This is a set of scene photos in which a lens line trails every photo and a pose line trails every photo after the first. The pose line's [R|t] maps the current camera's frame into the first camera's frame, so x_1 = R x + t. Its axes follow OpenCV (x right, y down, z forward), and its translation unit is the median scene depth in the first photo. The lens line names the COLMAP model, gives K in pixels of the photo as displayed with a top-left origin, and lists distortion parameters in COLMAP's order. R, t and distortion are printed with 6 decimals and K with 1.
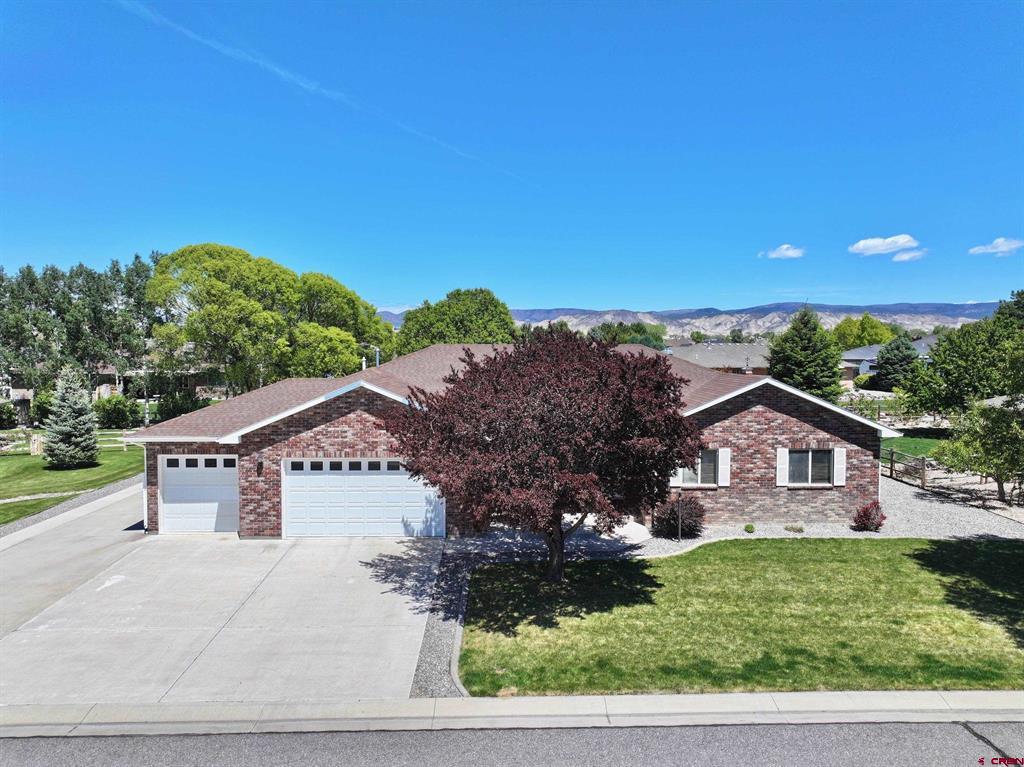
lens RADIAL K [[720.2, 0, 512.0], [0, 720.2, 383.5], [0, 0, 1]] dist [-0.002335, 0.021935]
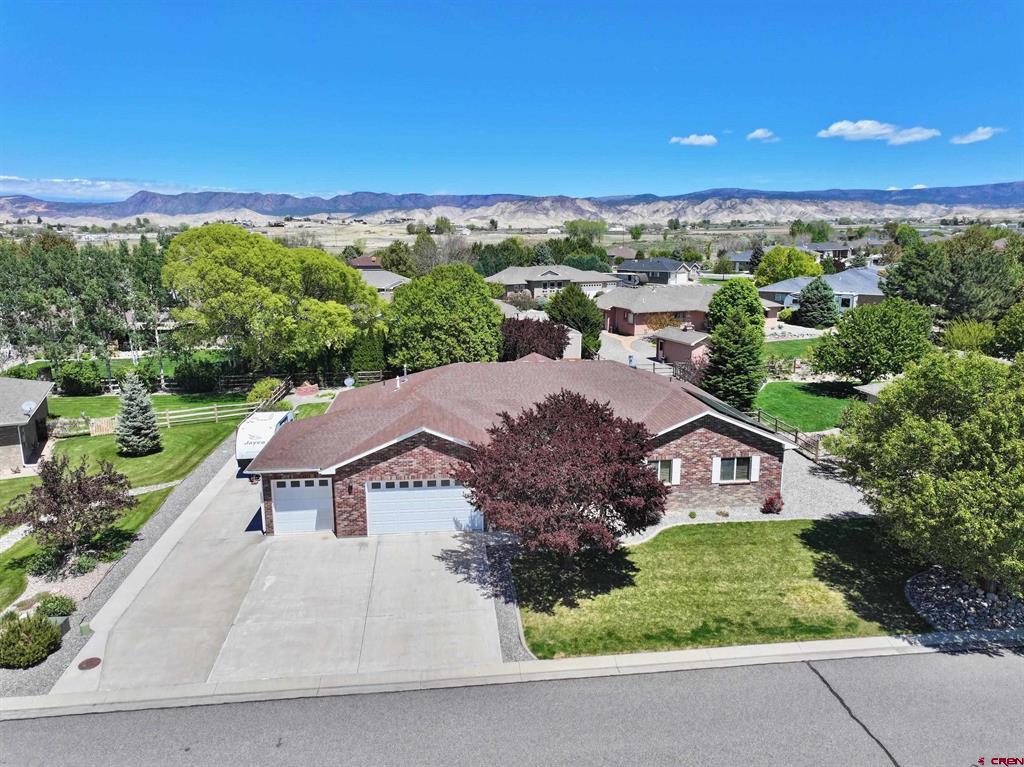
lens RADIAL K [[719.6, 0, 509.0], [0, 719.6, 384.0], [0, 0, 1]] dist [0.010464, -0.000798]
pose [[0.996566, -0.023365, 0.079442, -0.153260], [0.010687, 0.987635, 0.156406, -0.302697], [-0.082115, -0.155020, 0.984493, -0.368556]]
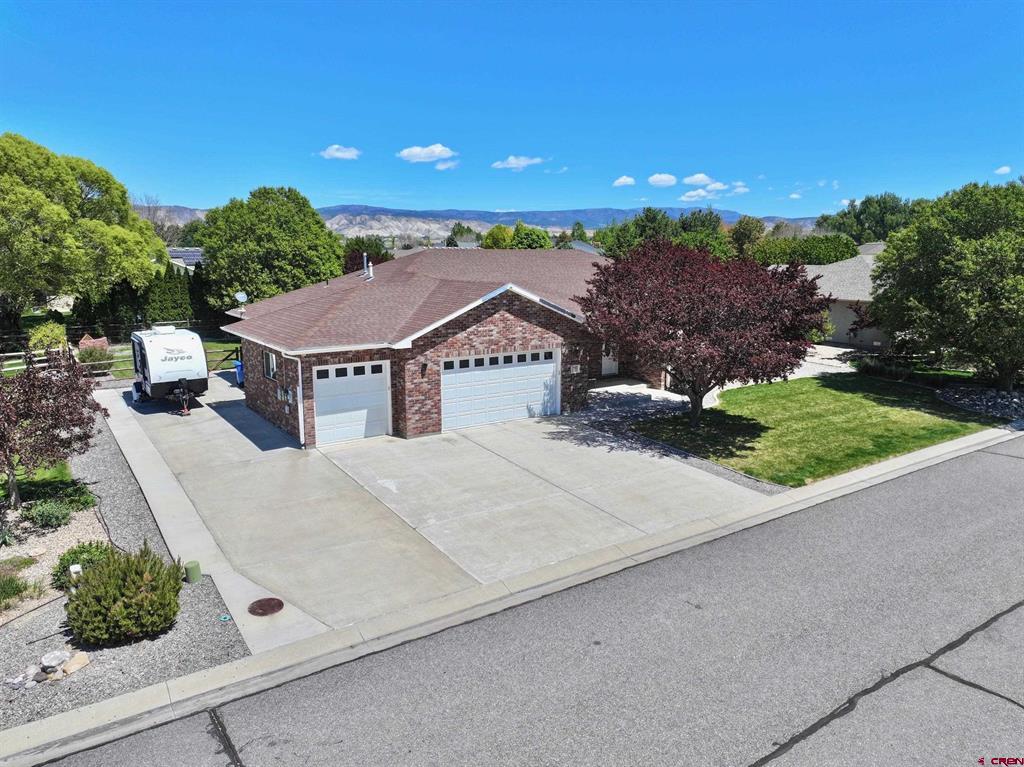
lens RADIAL K [[720.2, 0, 512.0], [0, 720.2, 383.5], [0, 0, 1]] dist [-0.002335, 0.021935]
pose [[0.833329, -0.098683, 0.543897, -0.832174], [0.024947, 0.989647, 0.141336, -0.008442], [-0.552214, -0.104211, 0.827164, 0.058300]]
